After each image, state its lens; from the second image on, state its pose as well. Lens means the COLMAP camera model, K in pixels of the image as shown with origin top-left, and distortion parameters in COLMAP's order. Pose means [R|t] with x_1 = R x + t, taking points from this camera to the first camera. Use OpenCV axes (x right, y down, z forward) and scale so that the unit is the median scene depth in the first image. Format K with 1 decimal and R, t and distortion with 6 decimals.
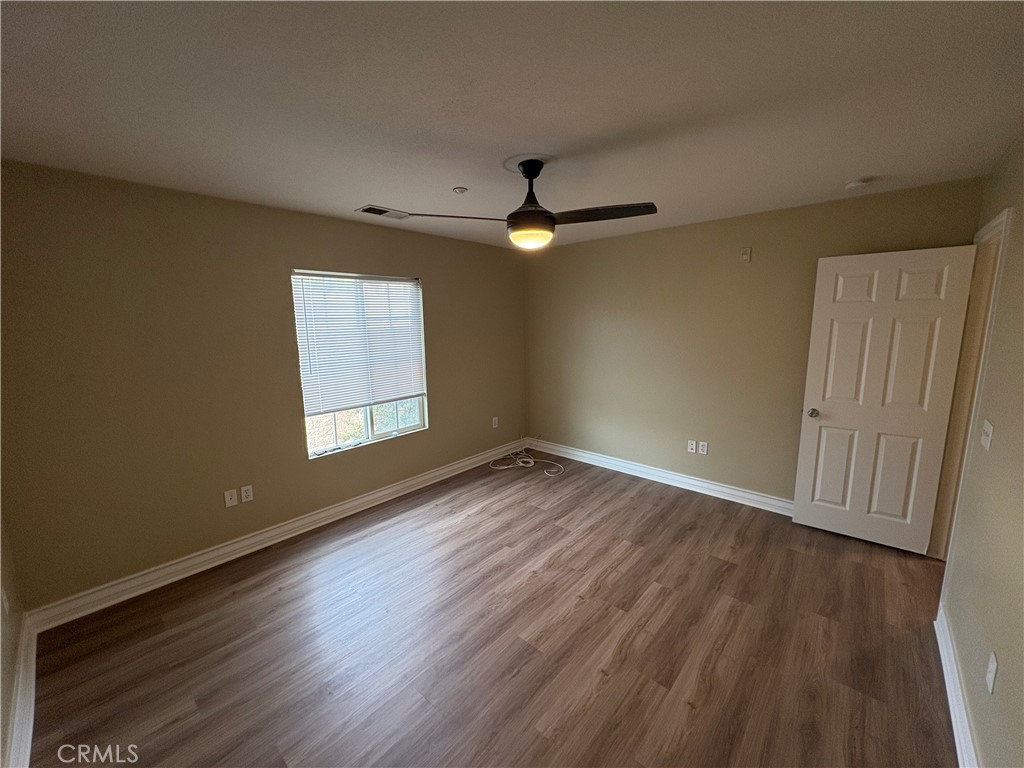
lens RADIAL K [[406.1, 0, 509.6], [0, 406.1, 383.6], [0, 0, 1]] dist [0.002196, 0.000215]
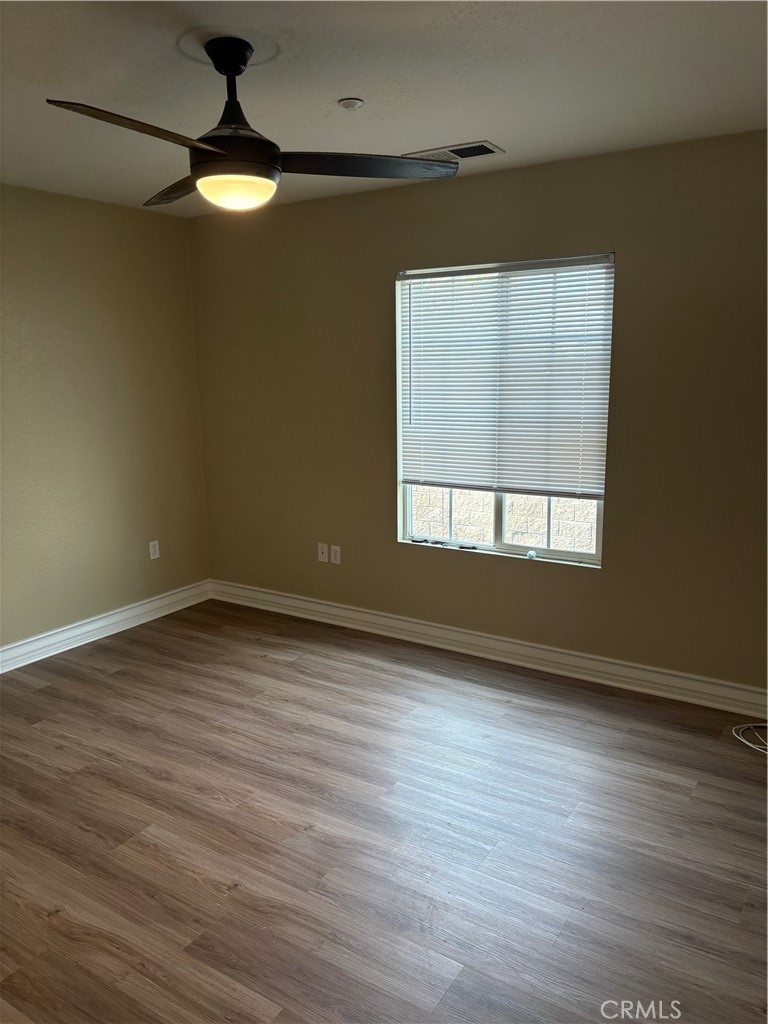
lens RADIAL K [[778.8, 0, 384.0], [0, 778.8, 512.0], [0, 0, 1]] dist [0.034339, -0.033481]
pose [[0.150835, 0.206666, -0.966715, 1.002700], [-0.142630, 0.972221, 0.185589, -0.140335], [0.978215, 0.109889, 0.176122, 0.899113]]
